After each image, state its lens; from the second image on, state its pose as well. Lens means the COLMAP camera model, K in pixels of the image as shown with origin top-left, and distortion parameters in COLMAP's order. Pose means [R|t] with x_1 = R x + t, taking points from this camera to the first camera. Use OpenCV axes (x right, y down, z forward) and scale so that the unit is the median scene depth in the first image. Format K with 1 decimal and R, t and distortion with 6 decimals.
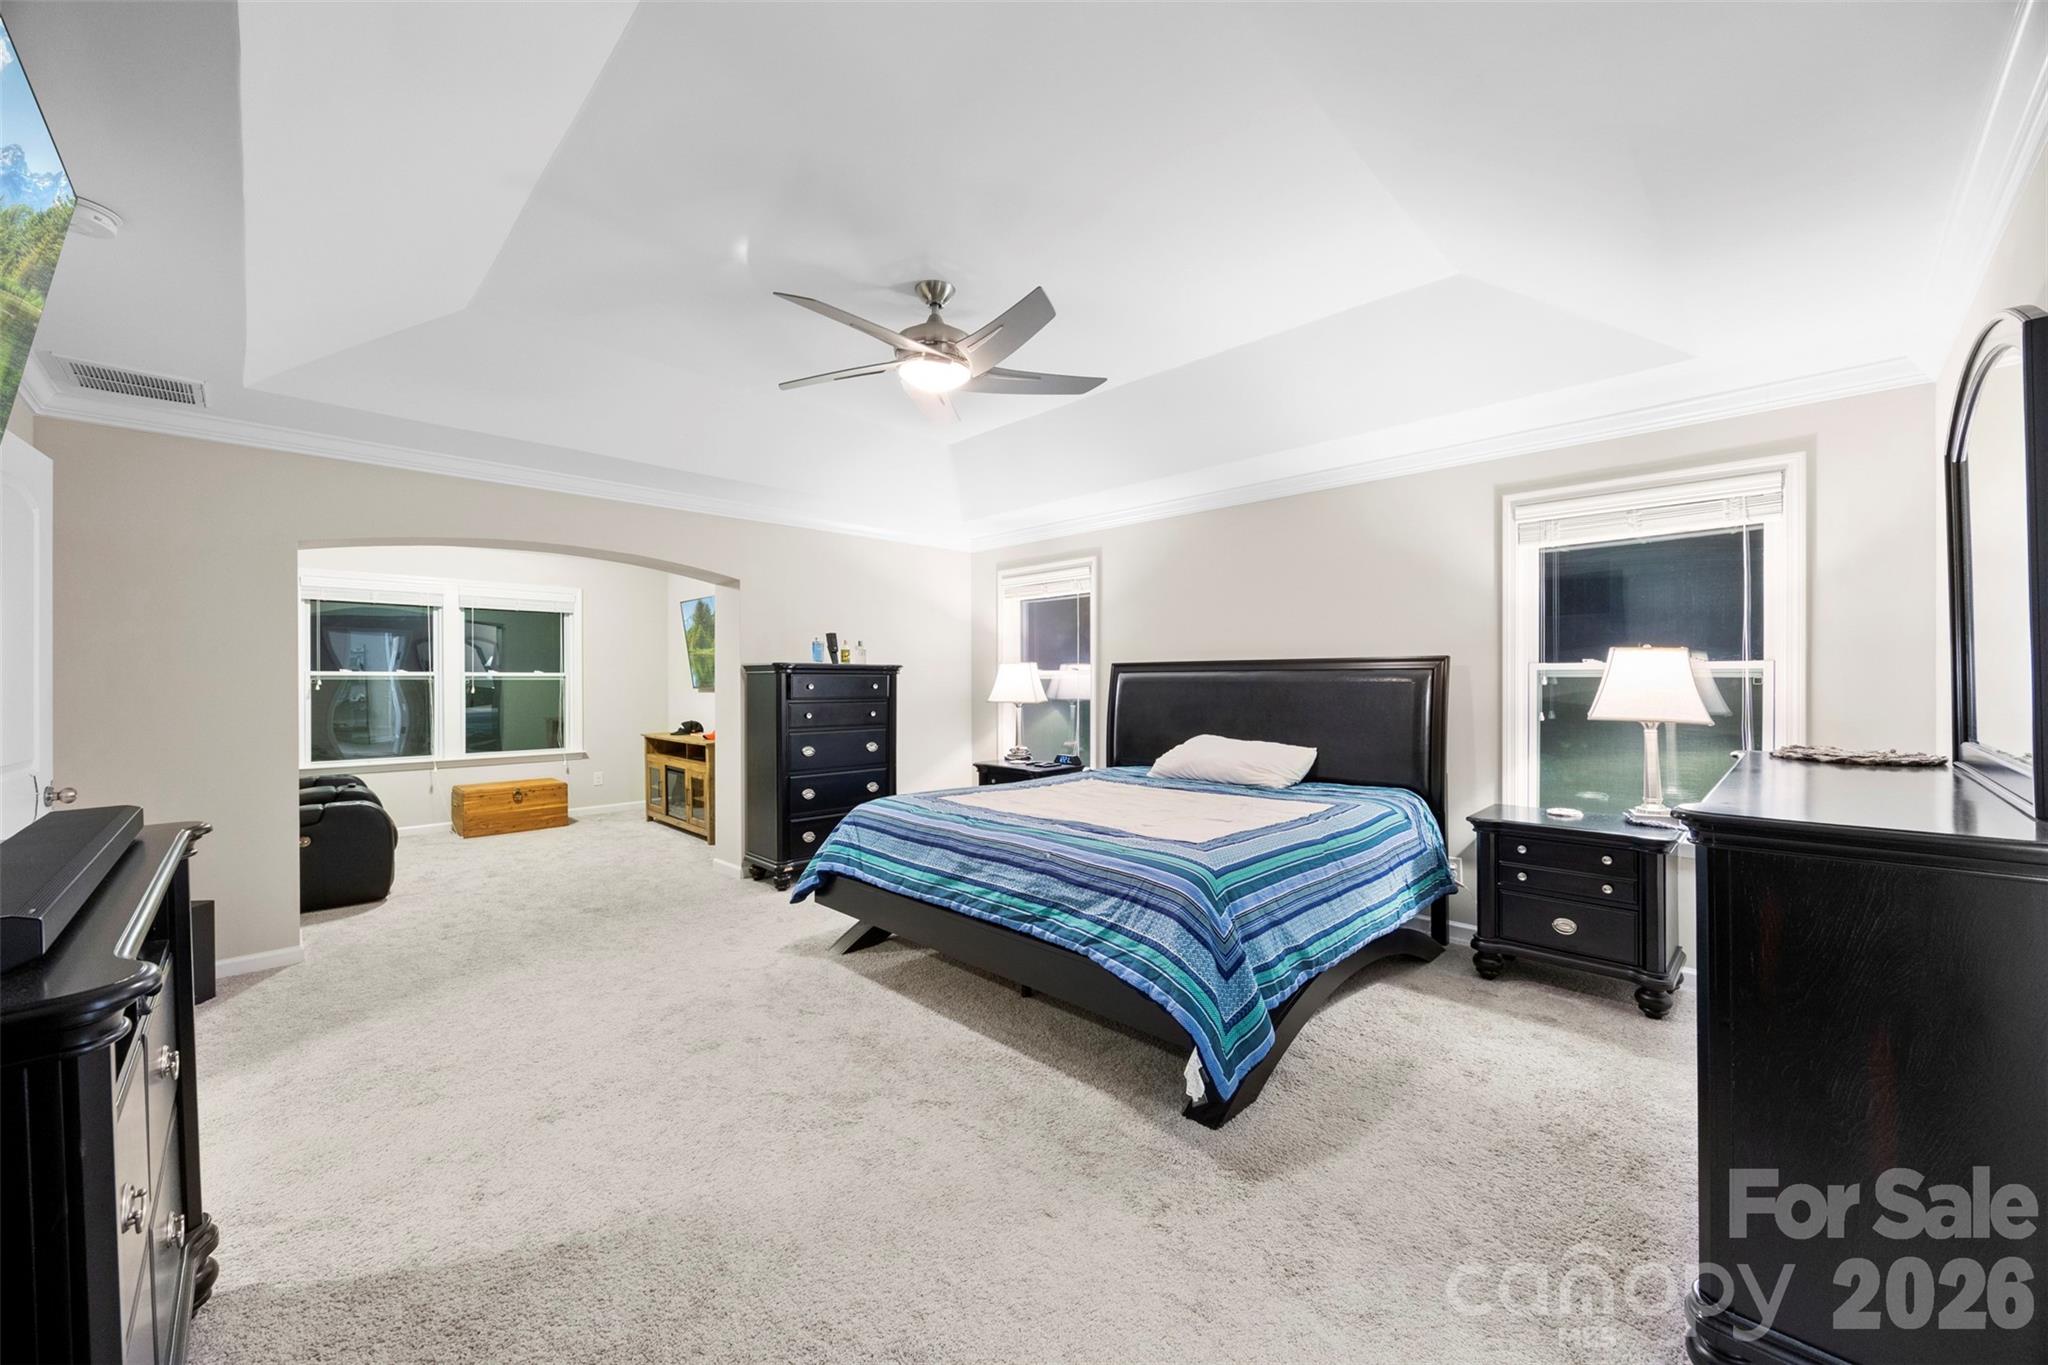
lens RADIAL K [[779.7, 0, 1024.9], [0, 779.7, 681.3], [0, 0, 1]] dist [-0.001290, -0.000042]
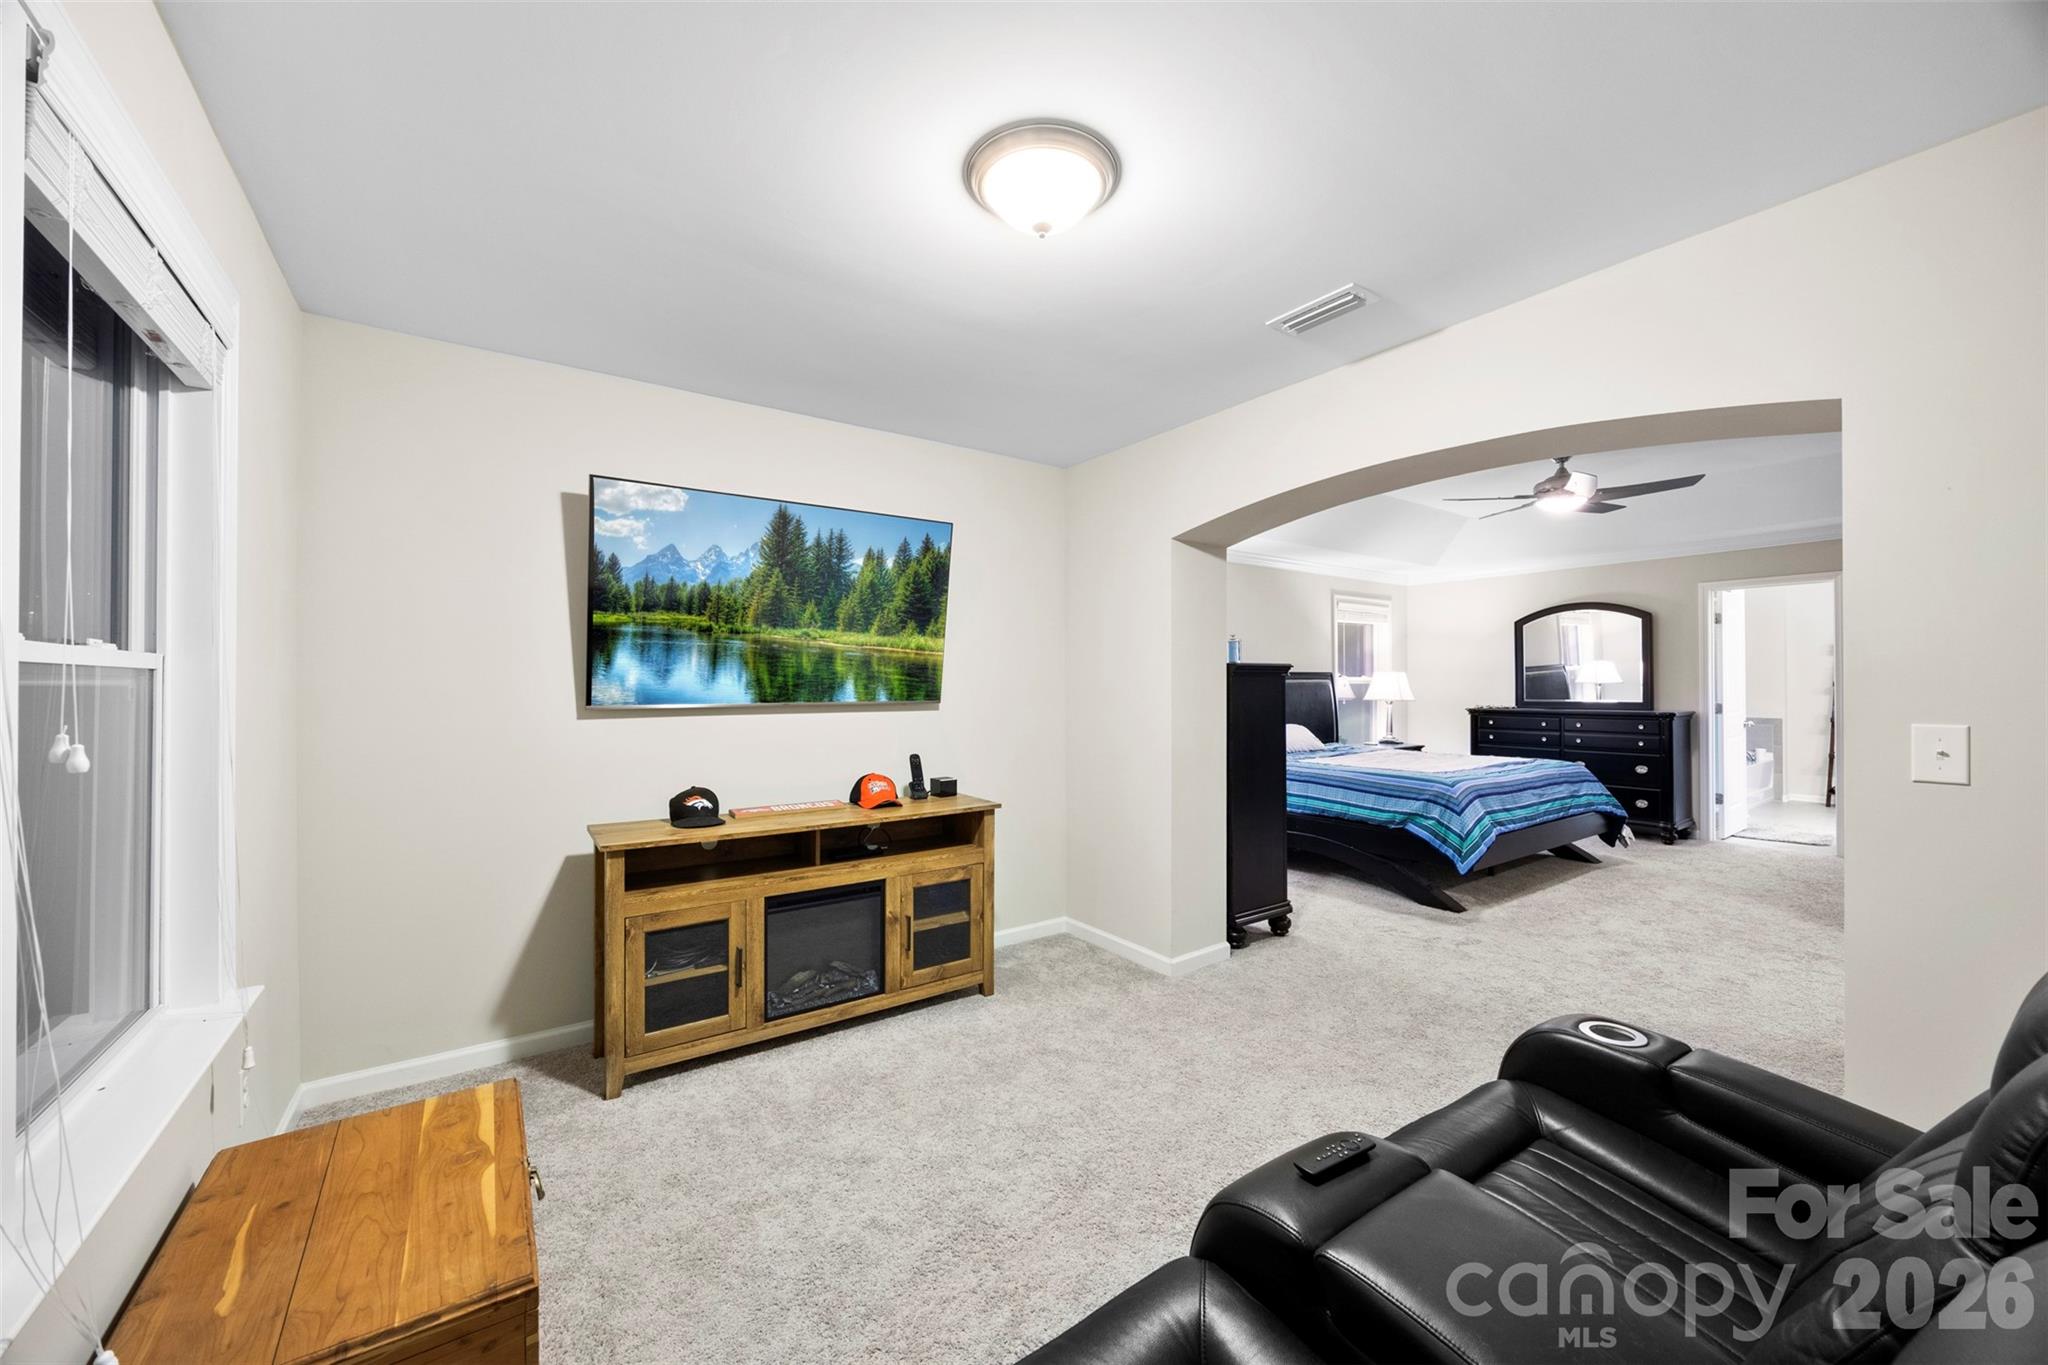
lens RADIAL K [[779.7, 0, 1016.7], [0, 779.7, 681.0], [0, 0, 1]] dist [-0.001290, -0.000042]
pose [[0.164068, 0.004971, 0.986436, -1.697571], [0.006191, 0.999962, -0.006068, -0.003370], [-0.986430, 0.007103, 0.164031, 1.627544]]
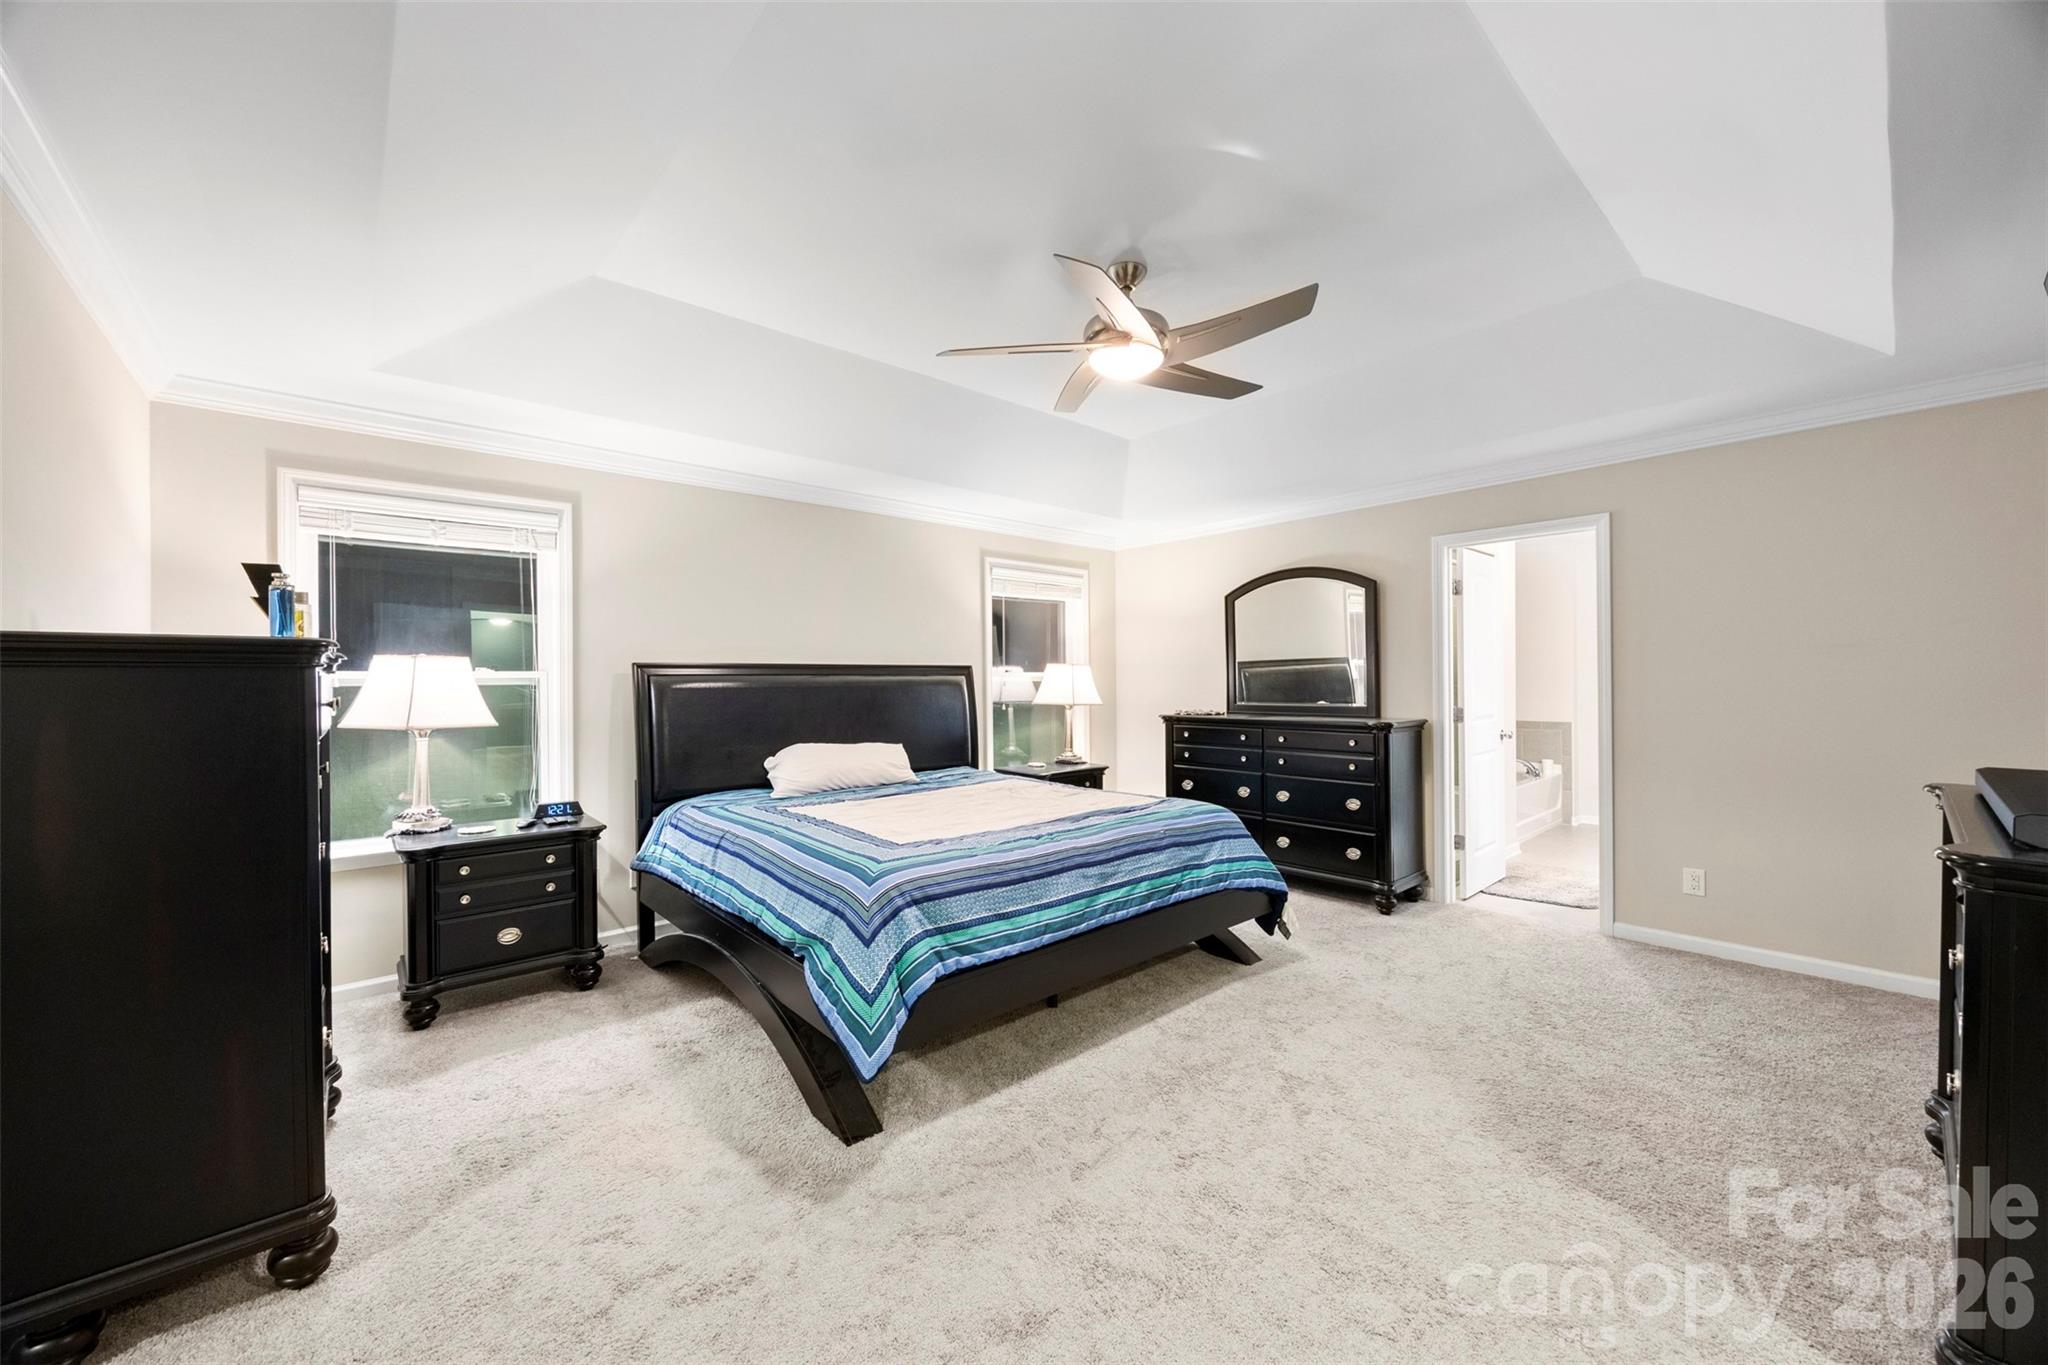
lens RADIAL K [[779.7, 0, 1031.5], [0, 779.7, 682.5], [0, 0, 1]] dist [-0.001290, -0.000042]
pose [[0.046382, 0.000324, 0.998924, -0.922094], [0.010874, 0.999941, -0.000829, -0.000114], [-0.998865, 0.010900, 0.046376, 0.925916]]
